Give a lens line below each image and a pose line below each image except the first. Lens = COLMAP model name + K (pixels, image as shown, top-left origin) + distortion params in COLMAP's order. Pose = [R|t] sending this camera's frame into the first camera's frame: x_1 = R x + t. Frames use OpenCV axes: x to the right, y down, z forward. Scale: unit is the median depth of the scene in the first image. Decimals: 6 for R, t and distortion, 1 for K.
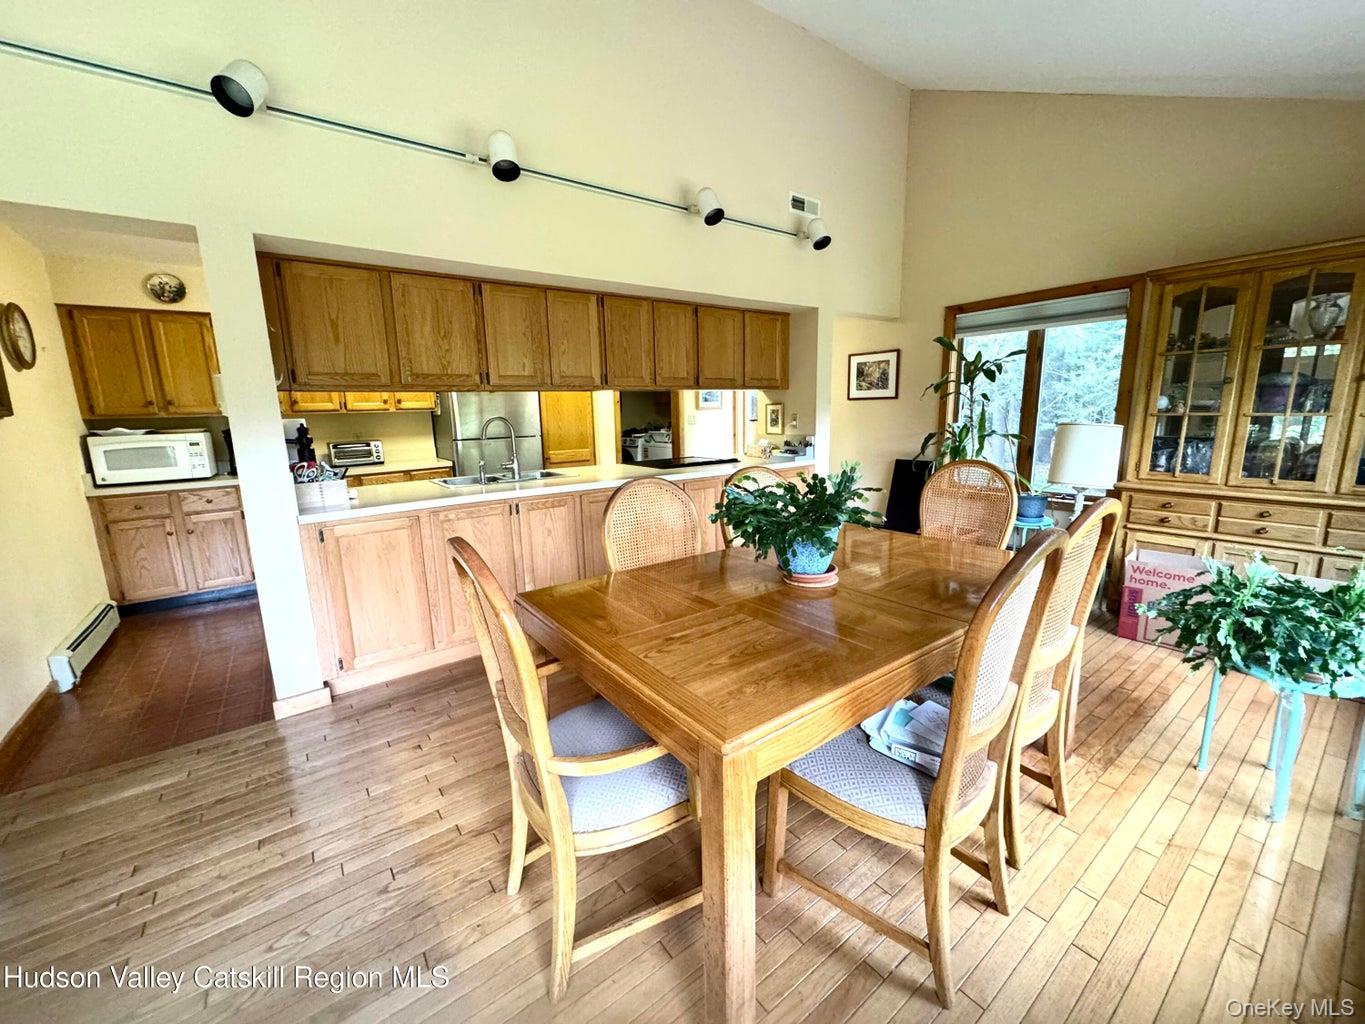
lens RADIAL K [[544.2, 0, 681.5], [0, 544.2, 509.9], [0, 0, 1]] dist [-0.000401, 0.000218]
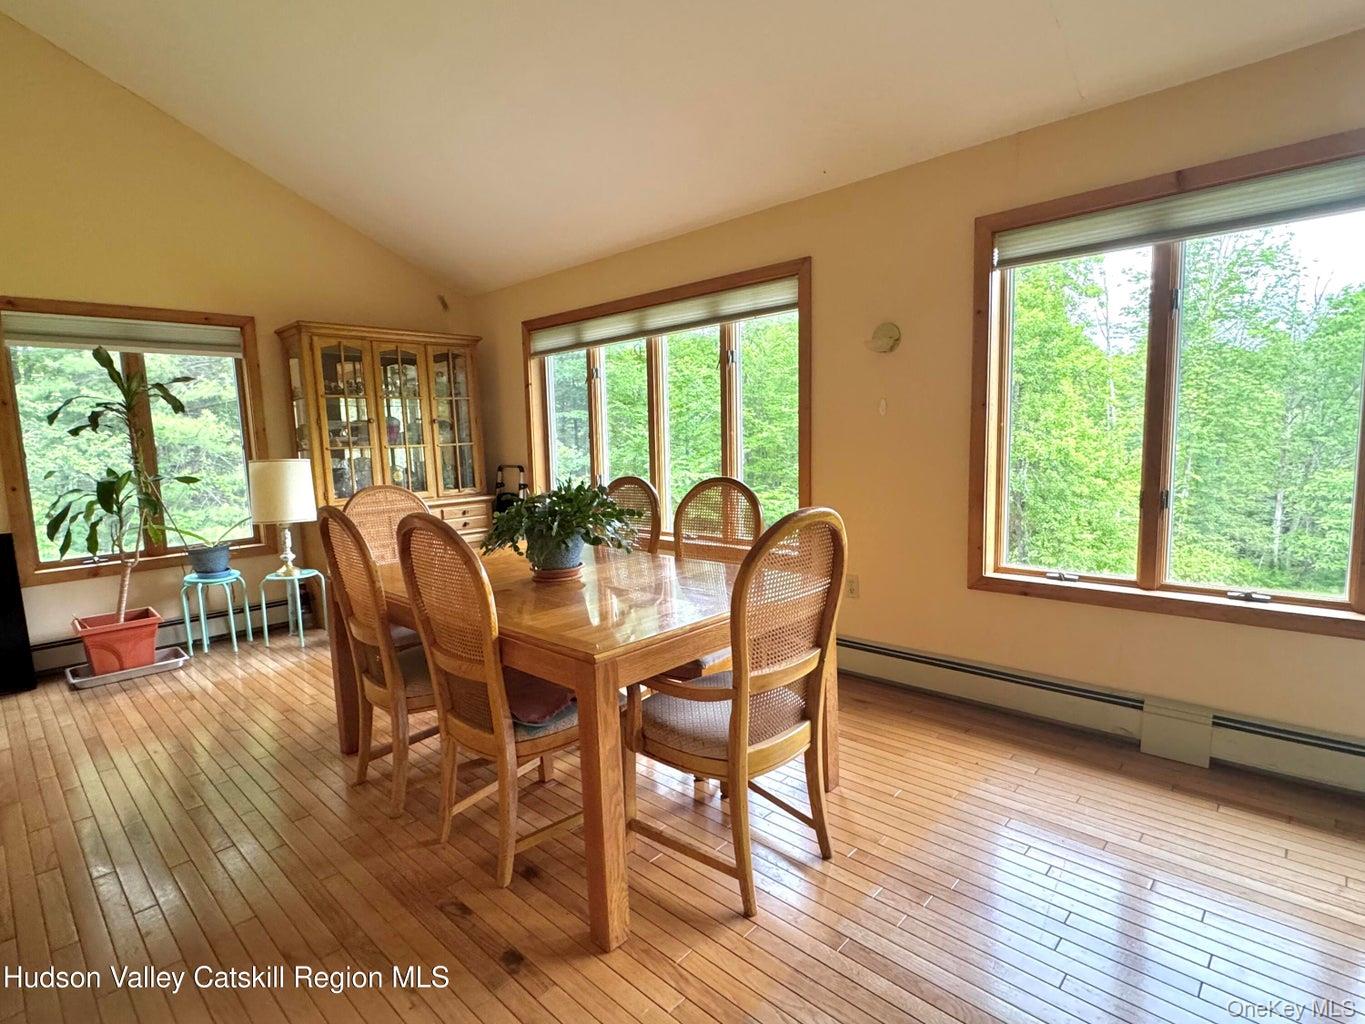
lens RADIAL K [[682.5, 0, 682.5], [0, 682.5, 512.0], [0, 0, 1]] dist [0.001217, 0.000783]
pose [[-0.178945, -0.092101, 0.979539, -0.458858], [0.214667, 0.967966, 0.130229, -0.058956], [-0.960154, 0.233579, -0.153442, 0.402061]]
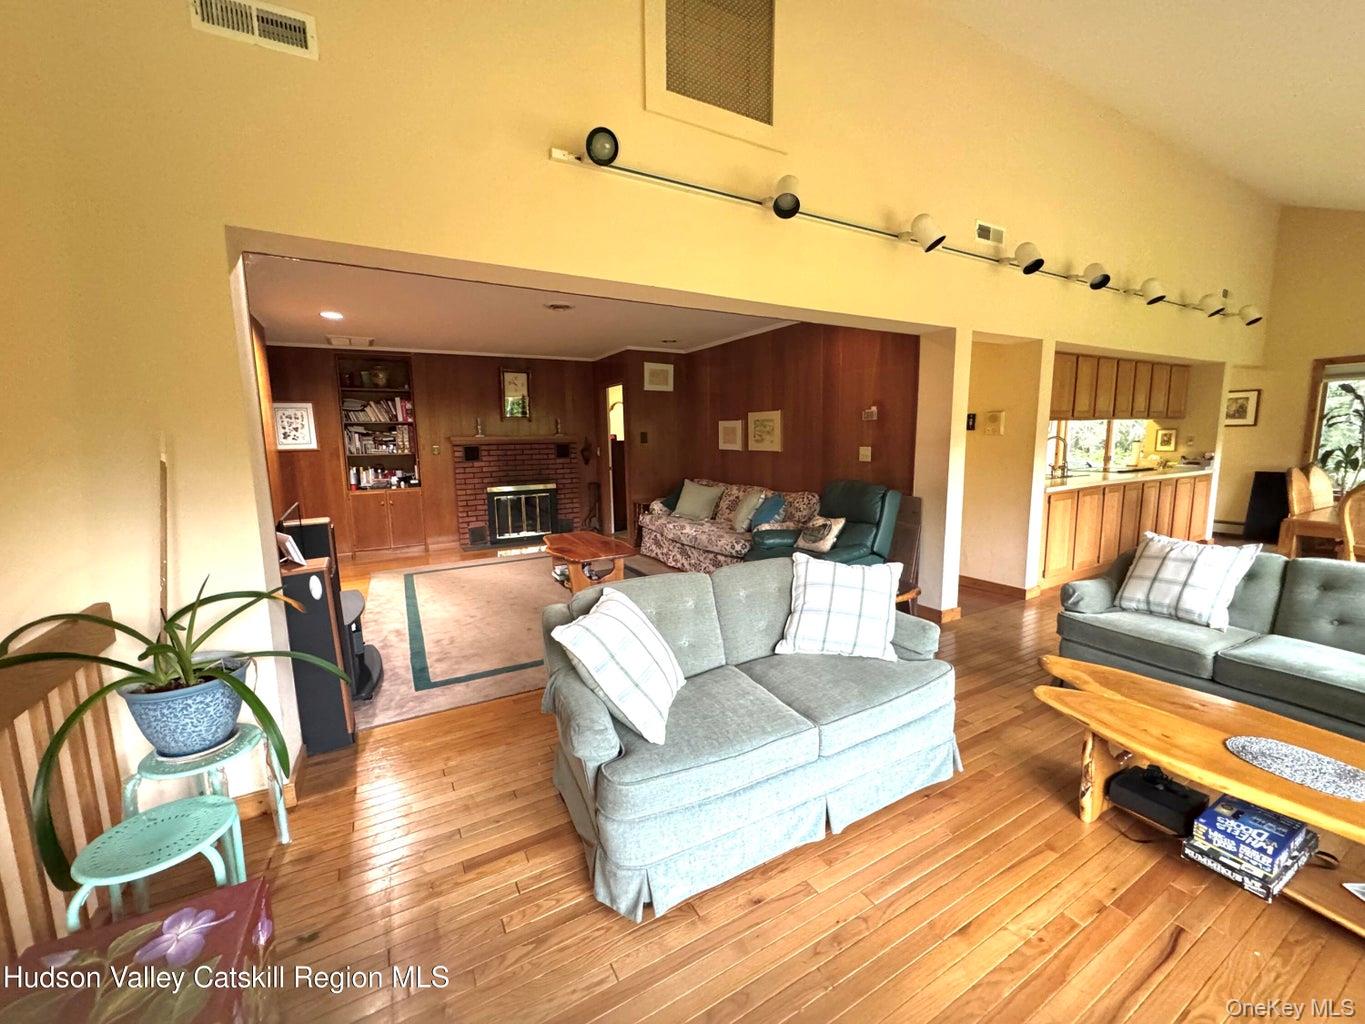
lens RADIAL K [[544.2, 0, 681.5], [0, 544.2, 509.9], [0, 0, 1]] dist [-0.000401, 0.000218]
pose [[0.992338, 0.025500, -0.120890, -0.921328], [-0.030534, 0.998734, -0.039970, 0.106650], [0.119718, 0.043355, 0.991861, -0.529776]]
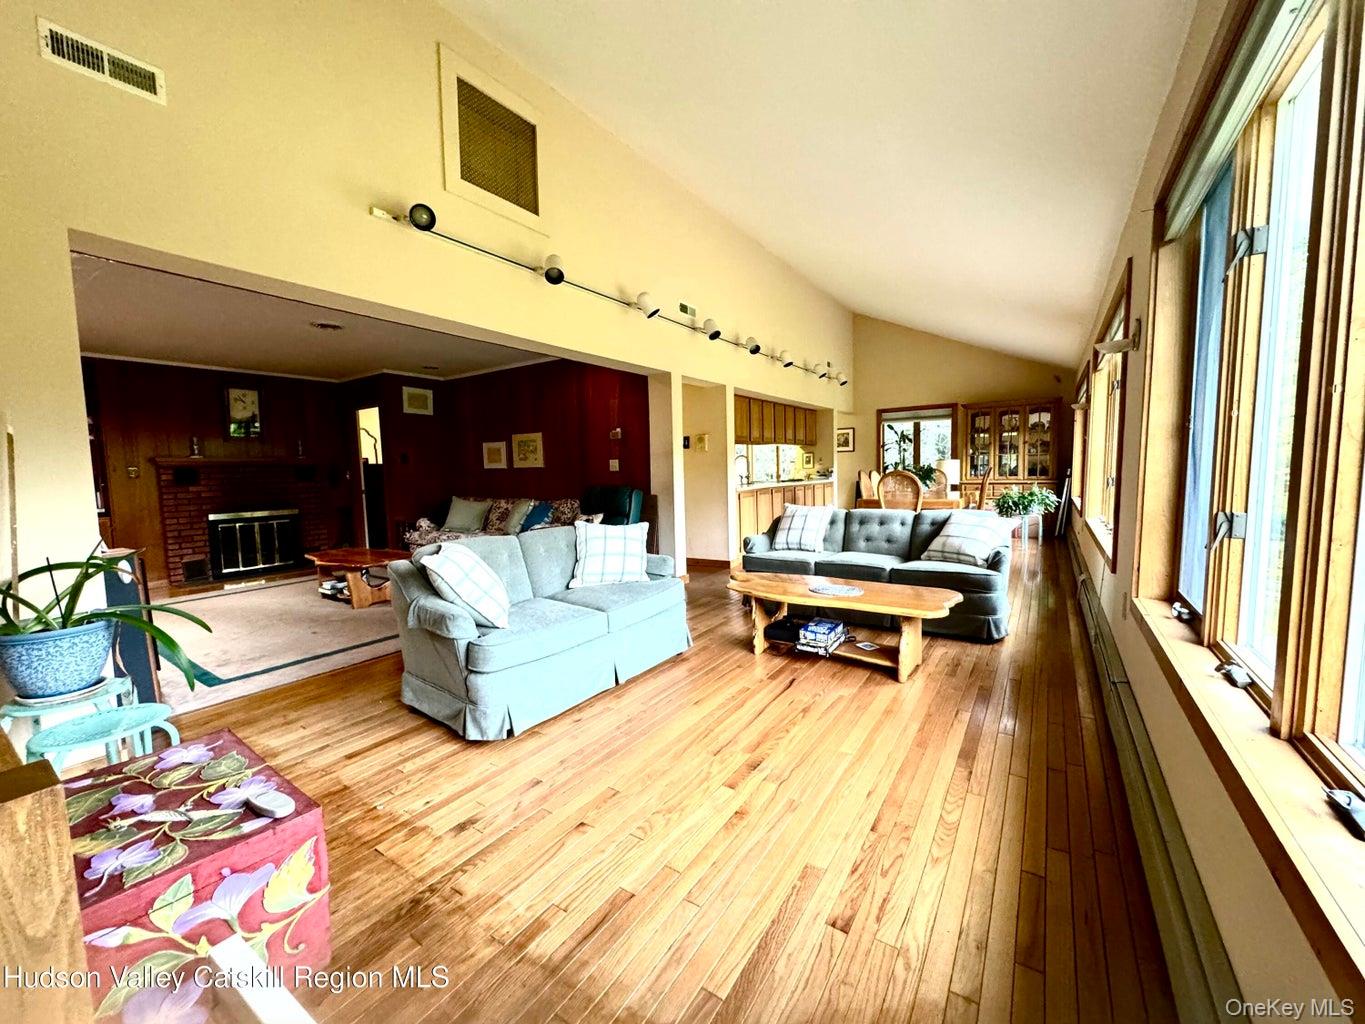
lens RADIAL K [[544.2, 0, 681.5], [0, 544.2, 509.9], [0, 0, 1]] dist [-0.000401, 0.000218]
pose [[0.942369, -0.024969, 0.333642, -0.989114], [0.062348, 0.992850, -0.101796, 0.197338], [-0.328715, 0.116731, 0.937187, -0.736451]]
